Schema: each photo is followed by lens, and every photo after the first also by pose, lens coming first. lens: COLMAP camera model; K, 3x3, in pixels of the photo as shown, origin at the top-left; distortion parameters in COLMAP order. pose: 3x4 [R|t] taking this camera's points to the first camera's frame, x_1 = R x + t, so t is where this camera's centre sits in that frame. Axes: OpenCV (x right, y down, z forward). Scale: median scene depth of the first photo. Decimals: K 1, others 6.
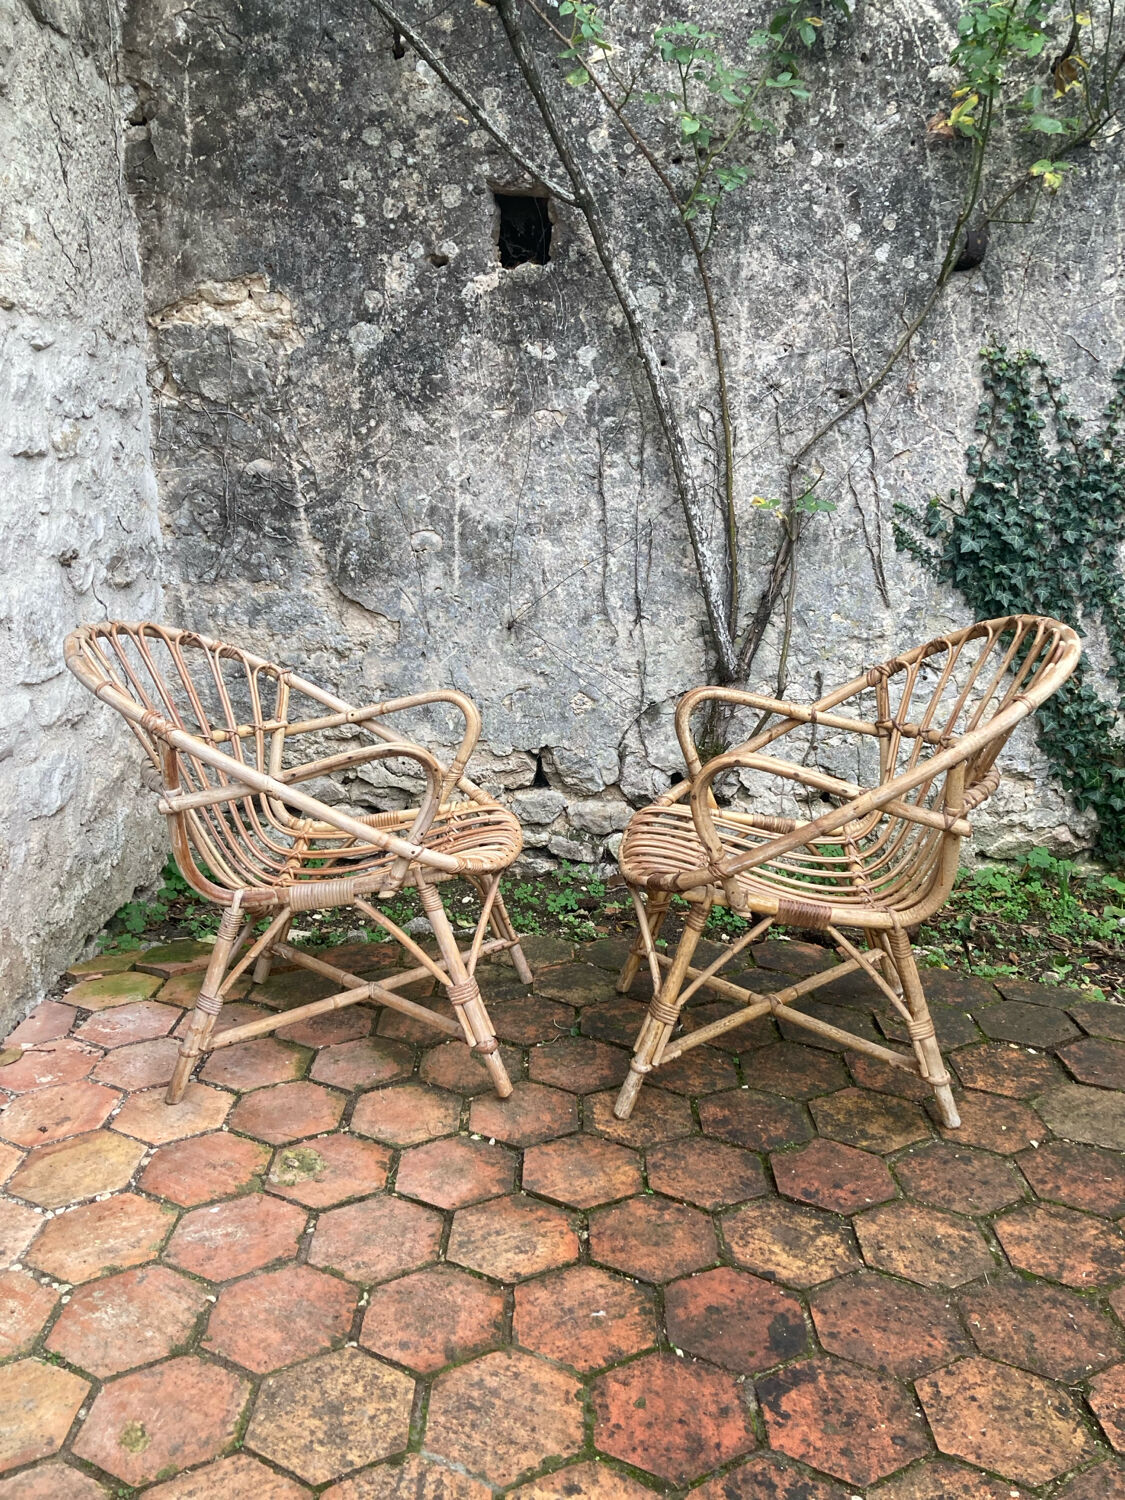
lens RADIAL K [[1237.9, 0, 589.0], [0, 1237.9, 733.9], [0, 0, 1]] dist [0.025267, -0.032483]
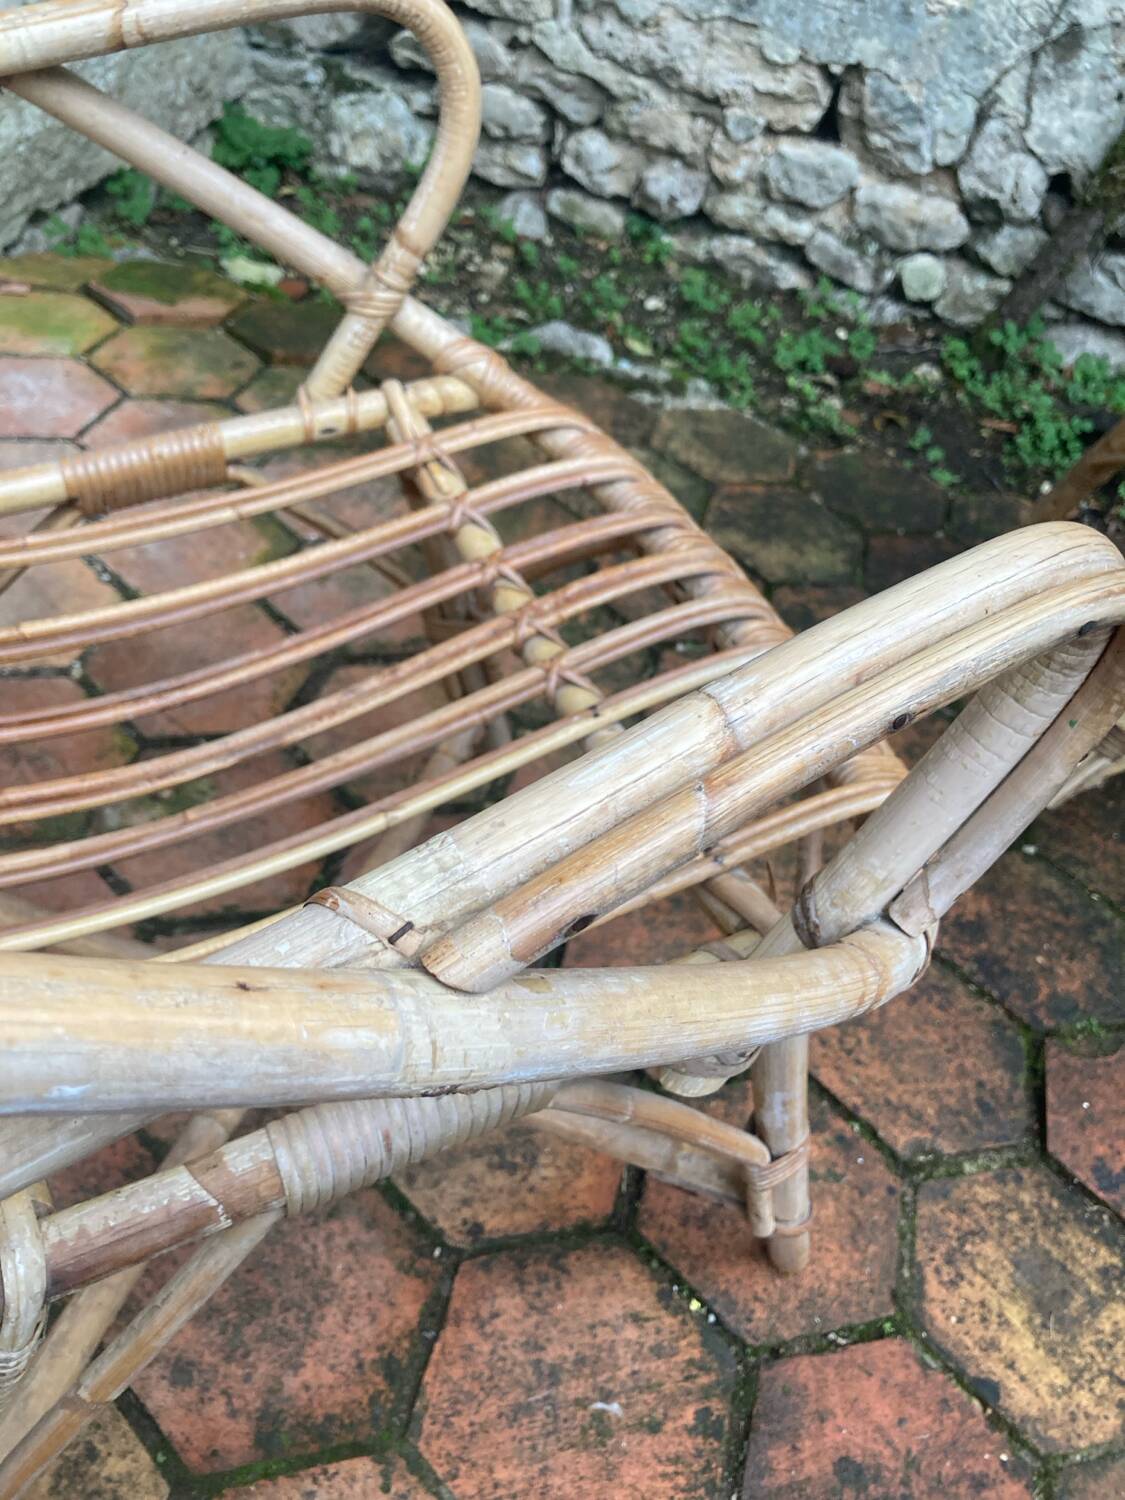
lens RADIAL K [[1241.1, 0, 576.7], [0, 1241.1, 751.1], [0, 0, 1]] dist [0.008198, -0.005482]
pose [[0.951778, 0.296189, -0.079944, -0.020689], [-0.218061, 0.836436, 0.502817, 0.017372], [0.215797, -0.461138, 0.860688, 0.378656]]
